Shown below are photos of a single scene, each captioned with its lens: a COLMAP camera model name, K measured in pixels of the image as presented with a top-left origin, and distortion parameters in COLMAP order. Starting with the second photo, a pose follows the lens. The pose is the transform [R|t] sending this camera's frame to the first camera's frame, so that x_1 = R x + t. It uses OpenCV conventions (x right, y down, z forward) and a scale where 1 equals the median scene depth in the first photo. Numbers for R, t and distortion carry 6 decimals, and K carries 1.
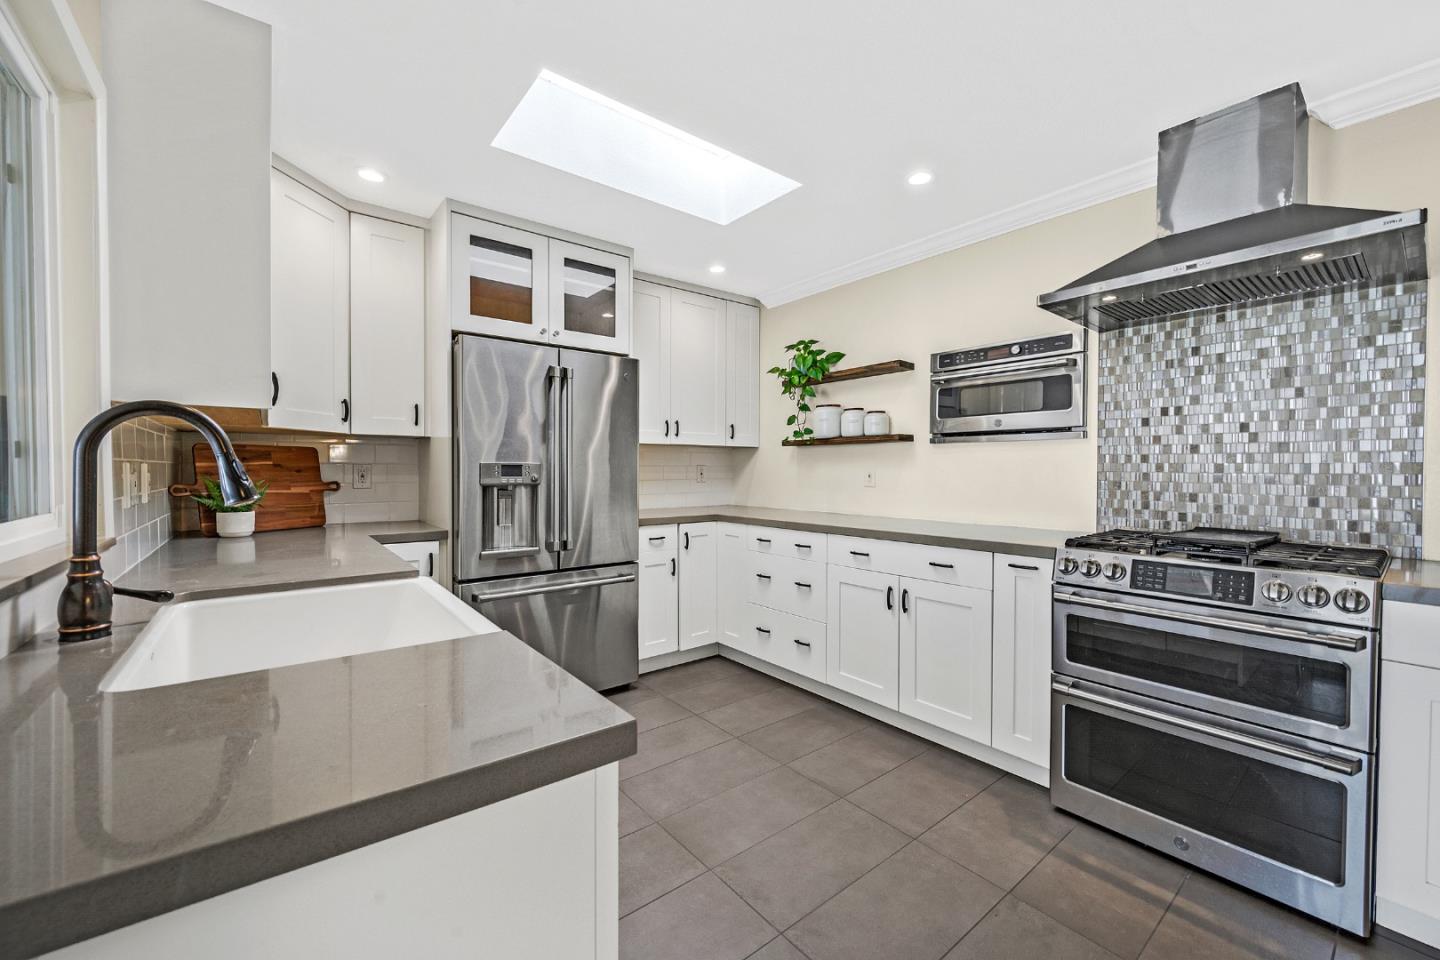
lens RADIAL K [[571.0, 0, 723.2], [0, 571.0, 478.3], [0, 0, 1]] dist [-0.009902, 0.000903]
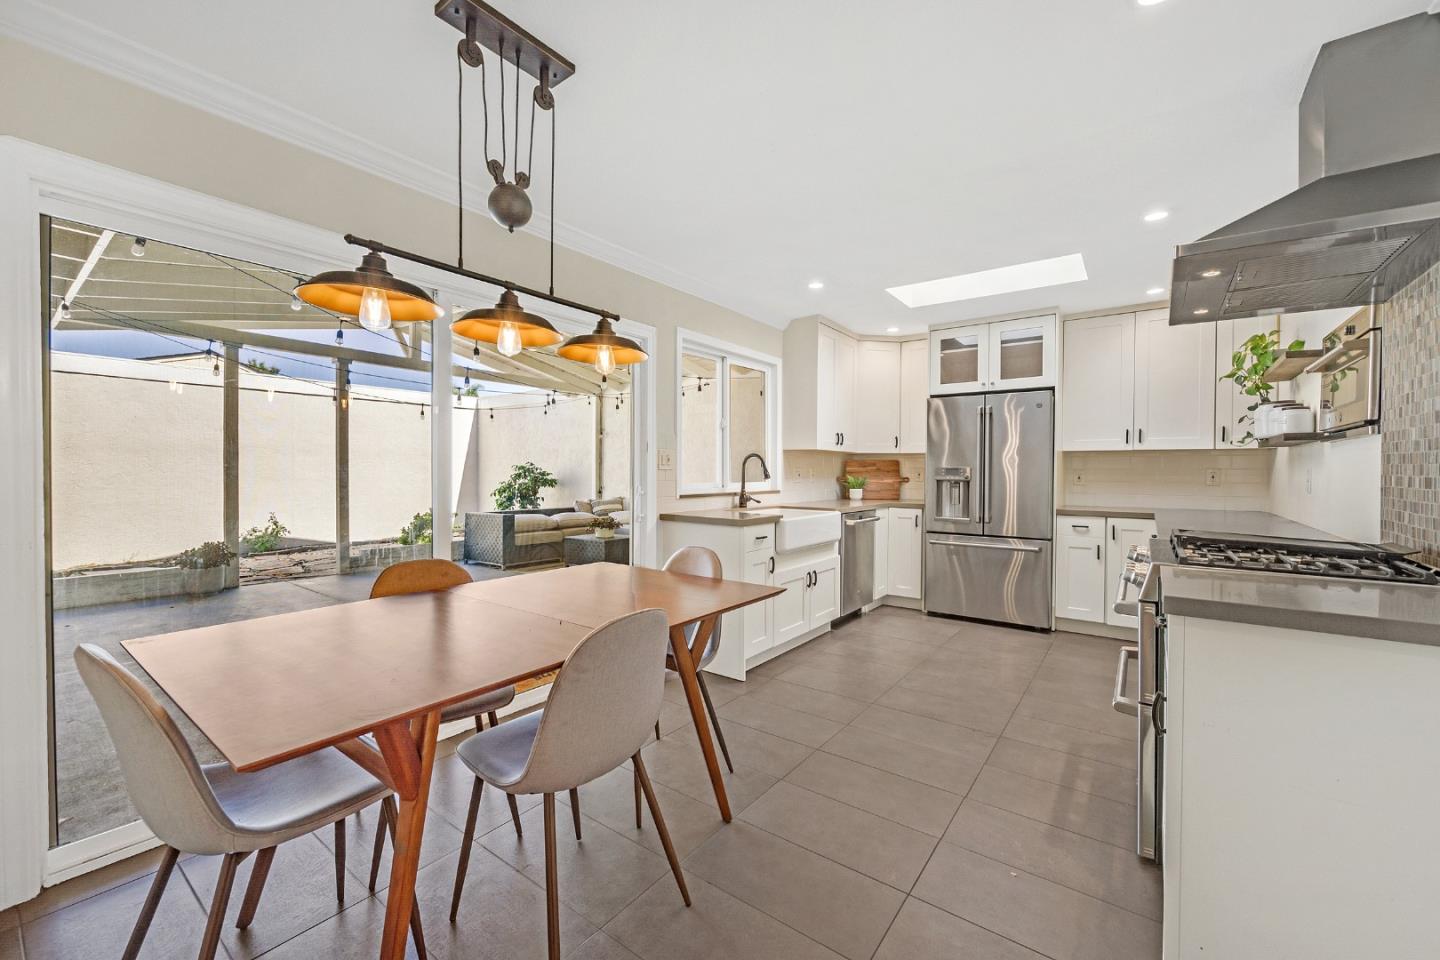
lens RADIAL K [[571.0, 0, 722.2], [0, 571.0, 476.3], [0, 0, 1]] dist [-0.009902, 0.000903]
pose [[0.249601, 0.010361, -0.968293, 1.260311], [-0.021212, 0.999761, 0.005230, 0.006409], [0.968116, 0.019234, 0.249762, -0.116105]]
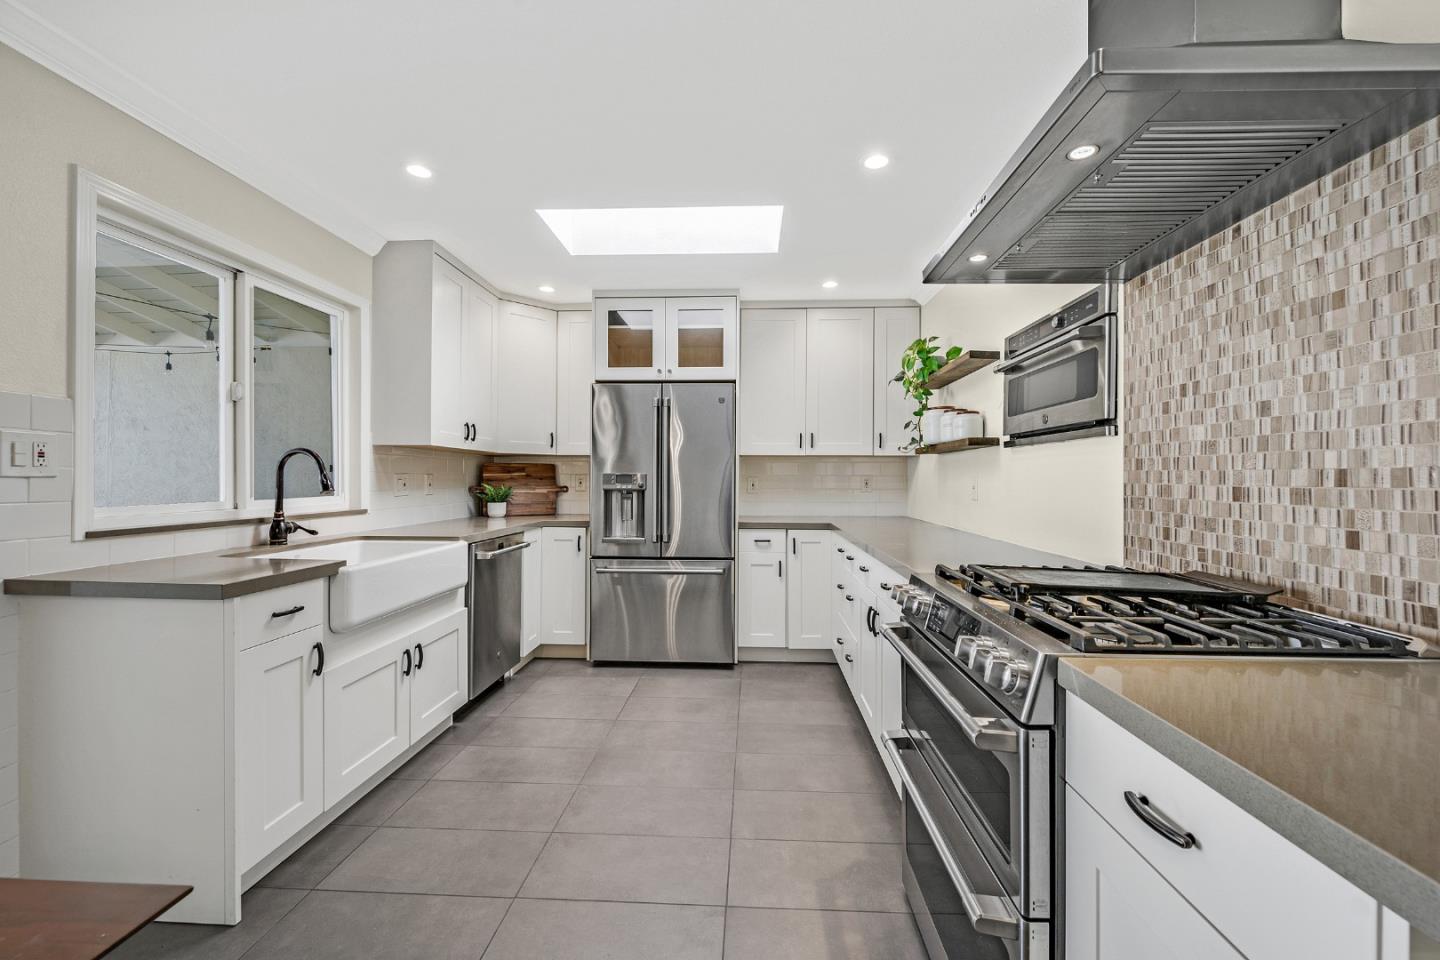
lens RADIAL K [[571.0, 0, 725.2], [0, 571.0, 479.7], [0, 0, 1]] dist [-0.009902, 0.000903]
pose [[0.749008, 0.003960, -0.662549, 0.788073], [-0.014332, 0.999845, -0.010226, -0.001747], [0.662406, 0.017155, 0.748949, 0.166244]]
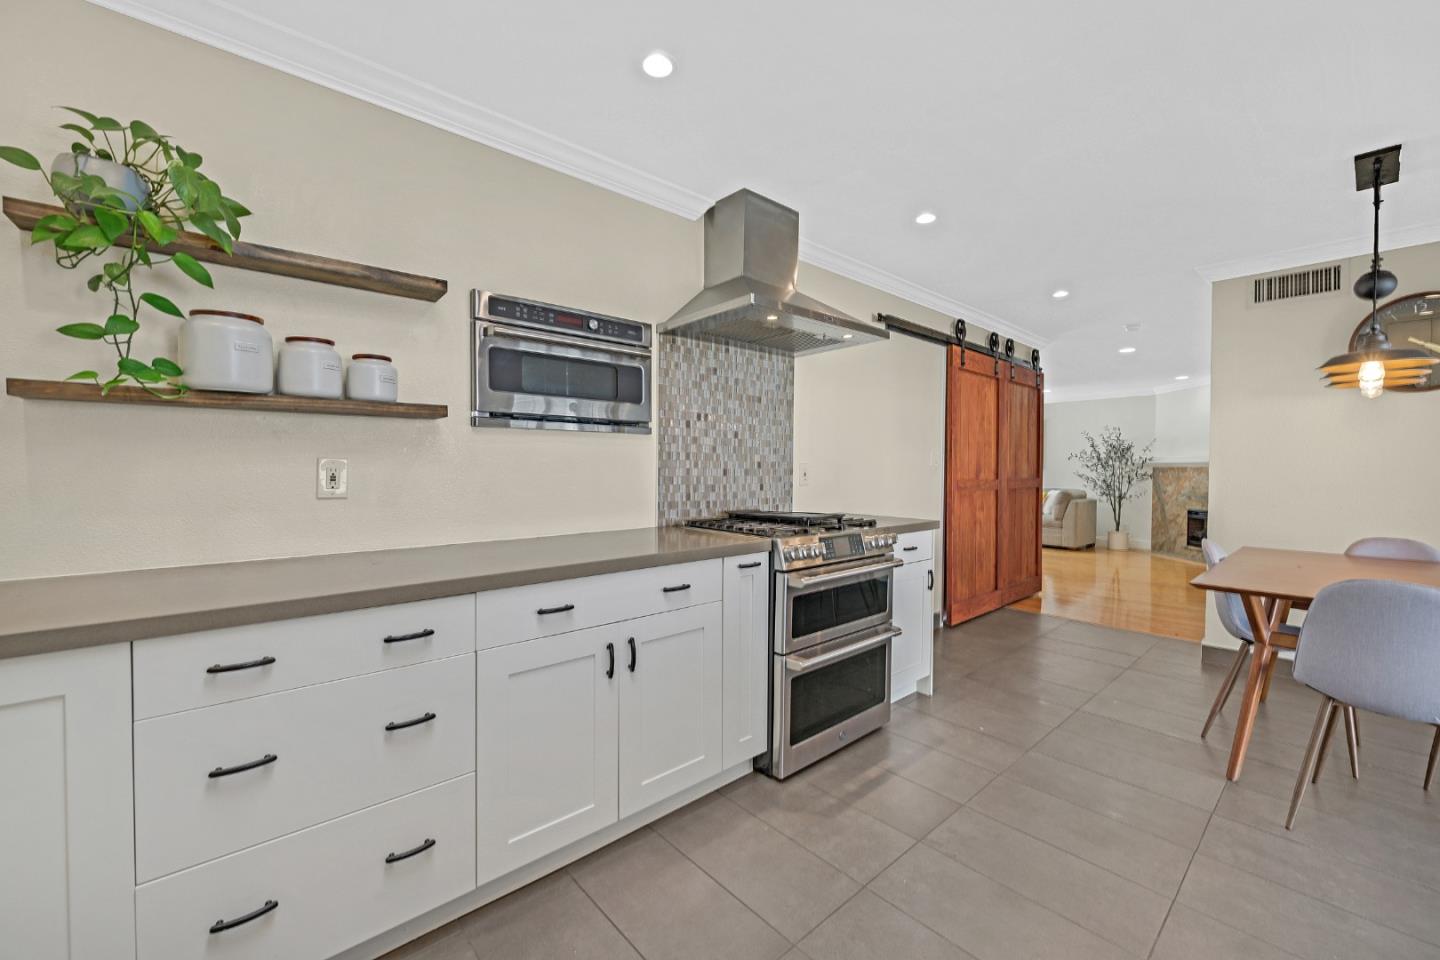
lens RADIAL K [[571.0, 0, 725.1], [0, 571.0, 477.0], [0, 0, 1]] dist [-0.009902, 0.000903]
pose [[-0.059864, -0.020413, 0.997998, -0.401247], [0.013138, 0.999688, 0.021236, -0.016079], [-0.998120, 0.014383, -0.059577, 0.984027]]
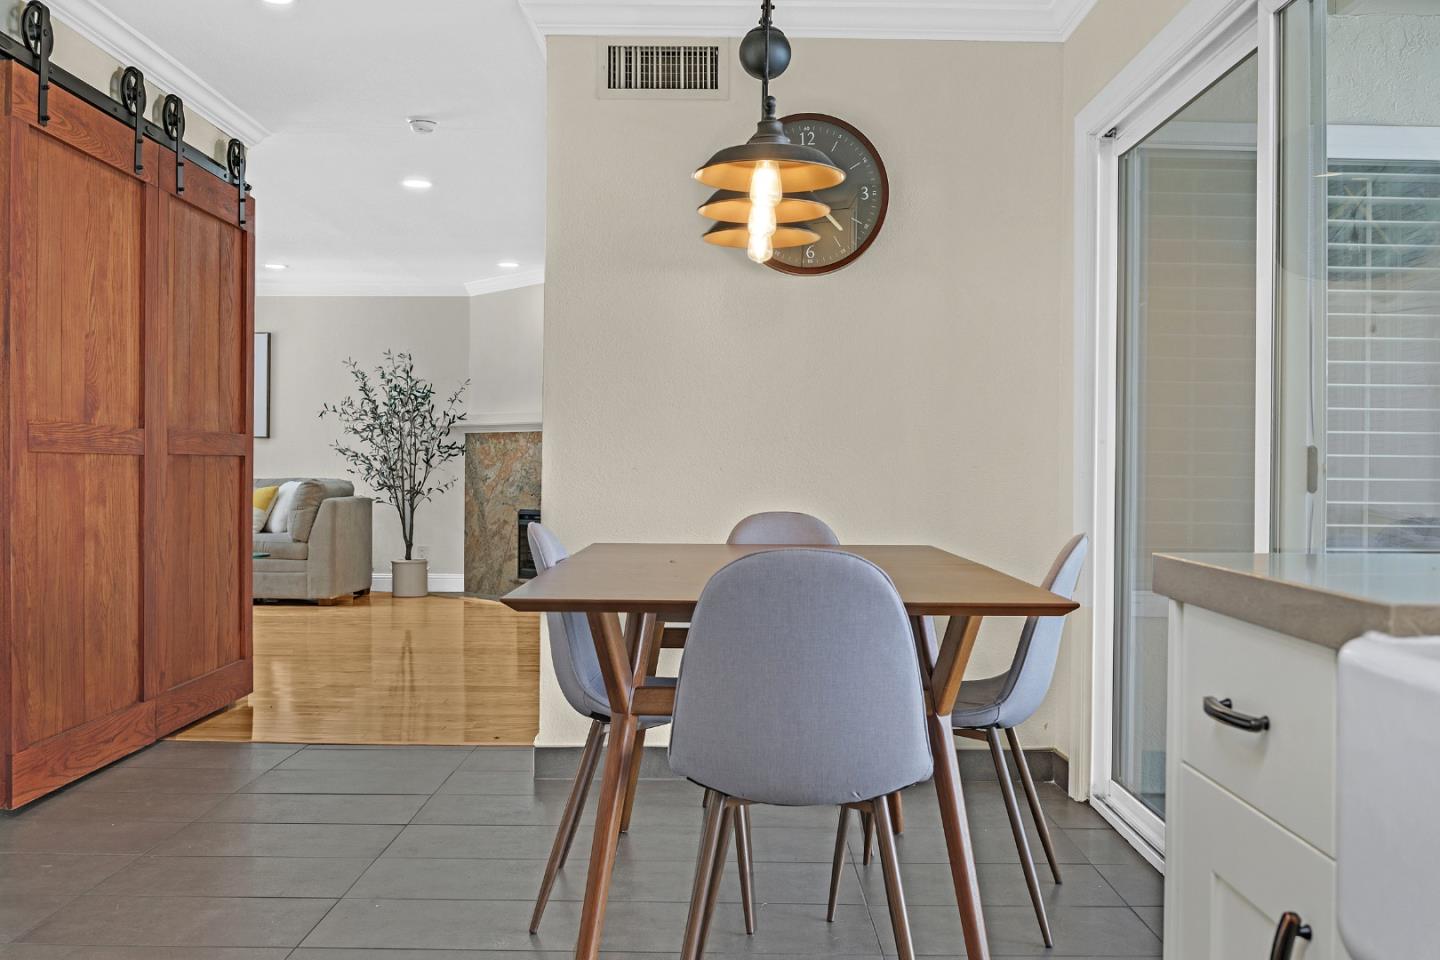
lens RADIAL K [[1267.2, 0, 720.8], [0, 1267.2, 466.8], [0, 0, 1]] dist [-0.023695, 0.012237]
pose [[-0.782273, -0.012986, 0.622801, -0.231678], [-0.000029, 0.999783, 0.020810, 0.066778], [-0.622936, 0.016261, -0.782104, 0.802622]]
